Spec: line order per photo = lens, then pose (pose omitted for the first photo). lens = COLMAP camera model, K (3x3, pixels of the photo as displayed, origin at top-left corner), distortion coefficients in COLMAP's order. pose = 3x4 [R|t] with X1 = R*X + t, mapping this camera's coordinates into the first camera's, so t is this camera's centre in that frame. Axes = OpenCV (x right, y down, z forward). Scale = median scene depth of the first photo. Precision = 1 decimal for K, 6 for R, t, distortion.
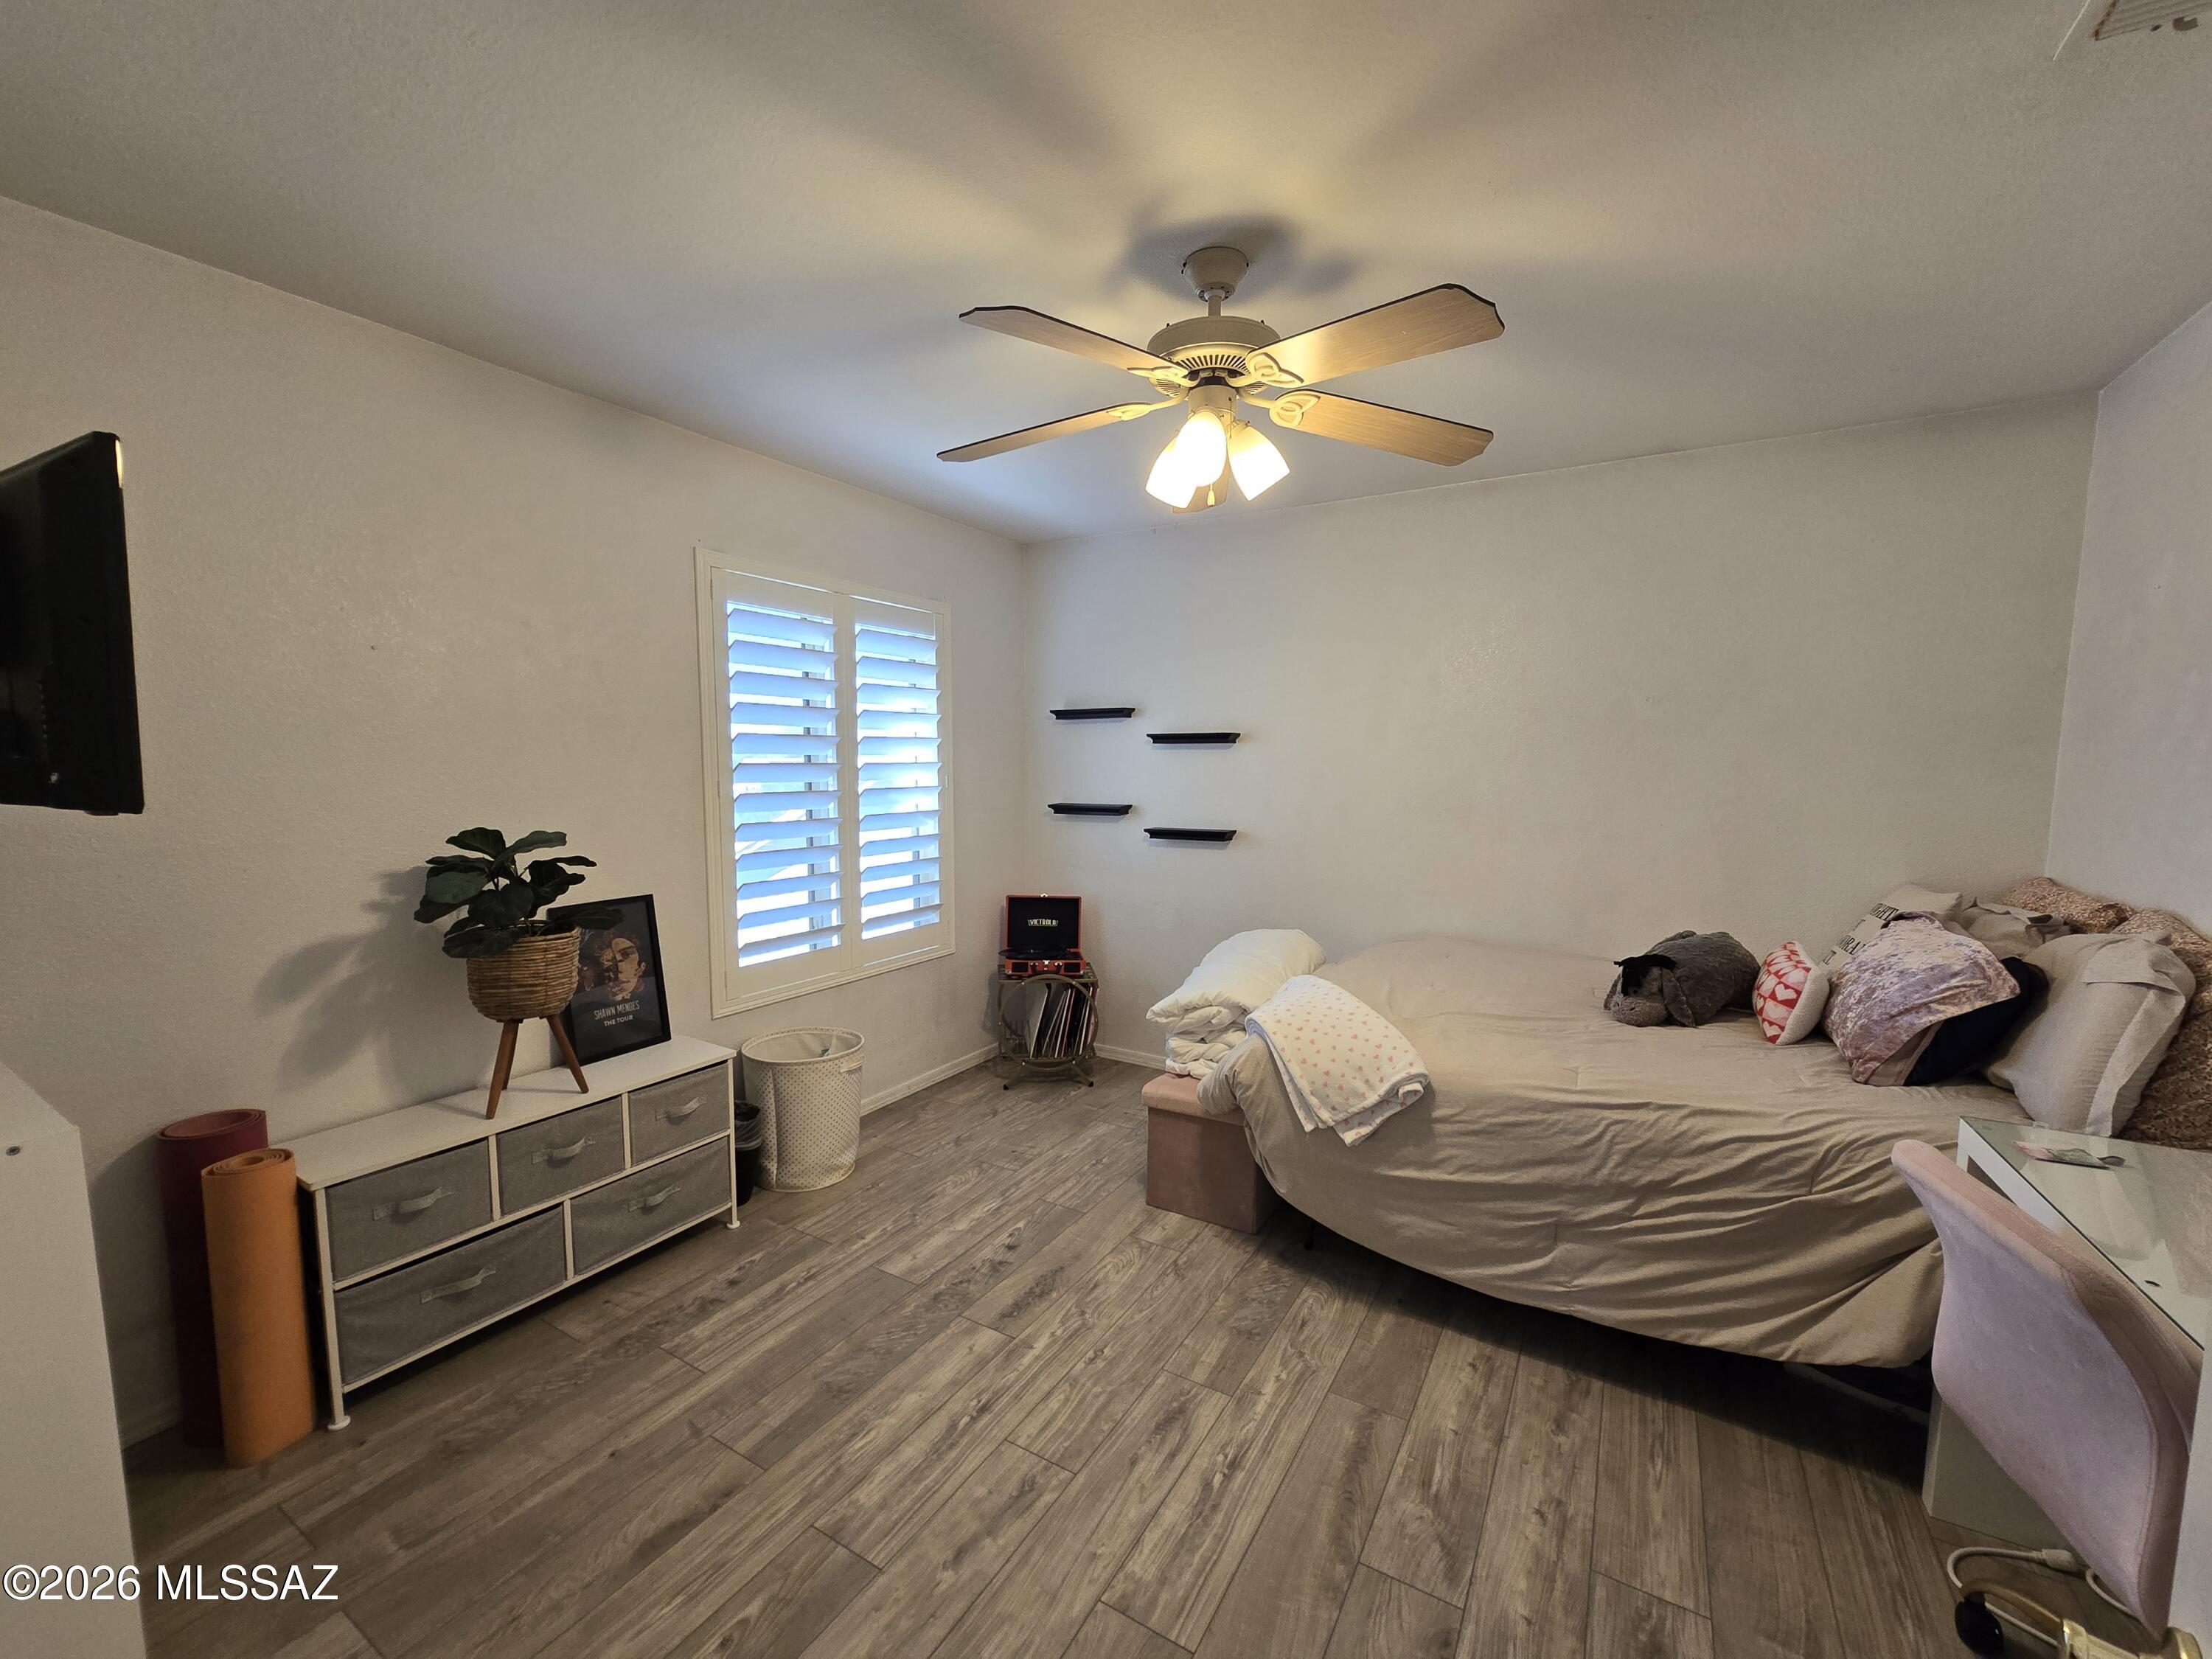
lens RADIAL K [[900.8, 0, 1101.1], [0, 900.8, 847.8], [0, 0, 1]] dist [-0.003445, 0.000200]
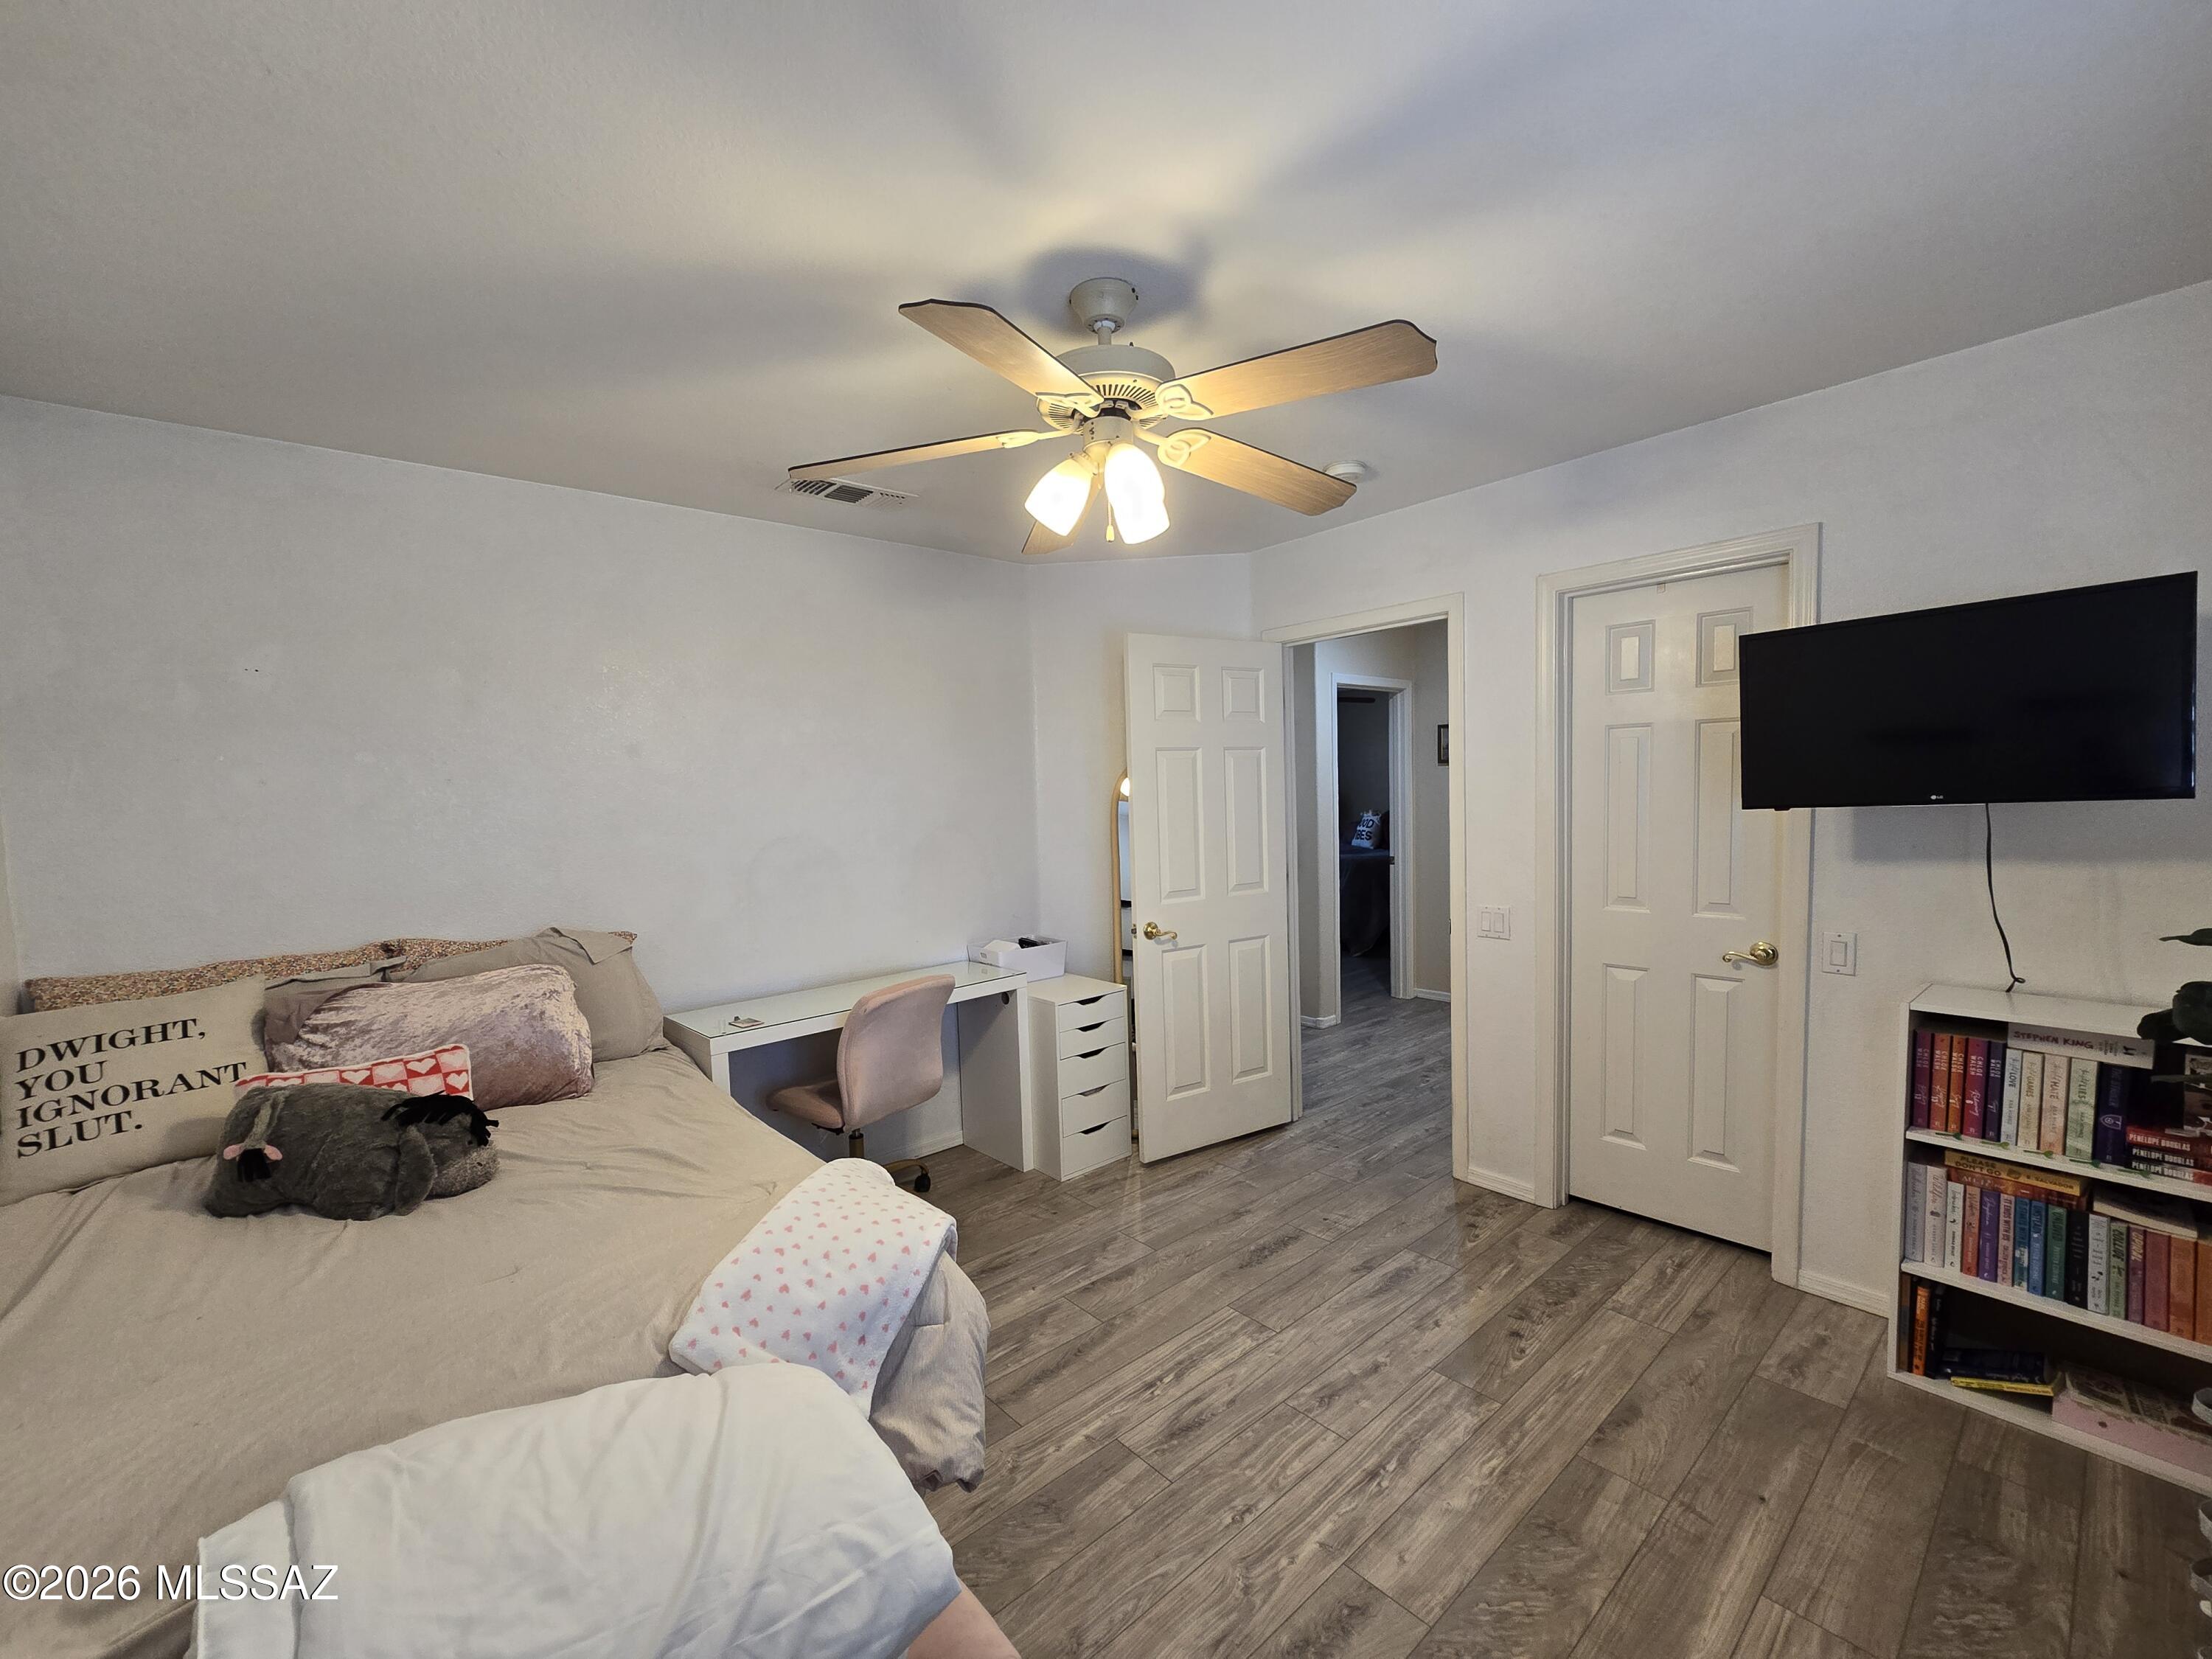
lens RADIAL K [[900.8, 0, 1101.1], [0, 900.8, 847.8], [0, 0, 1]] dist [-0.003445, 0.000200]
pose [[-0.949378, 0.005756, 0.314084, -0.163715], [0.059133, 0.985233, 0.160683, -0.208648], [-0.308521, 0.171121, -0.935699, 1.909929]]
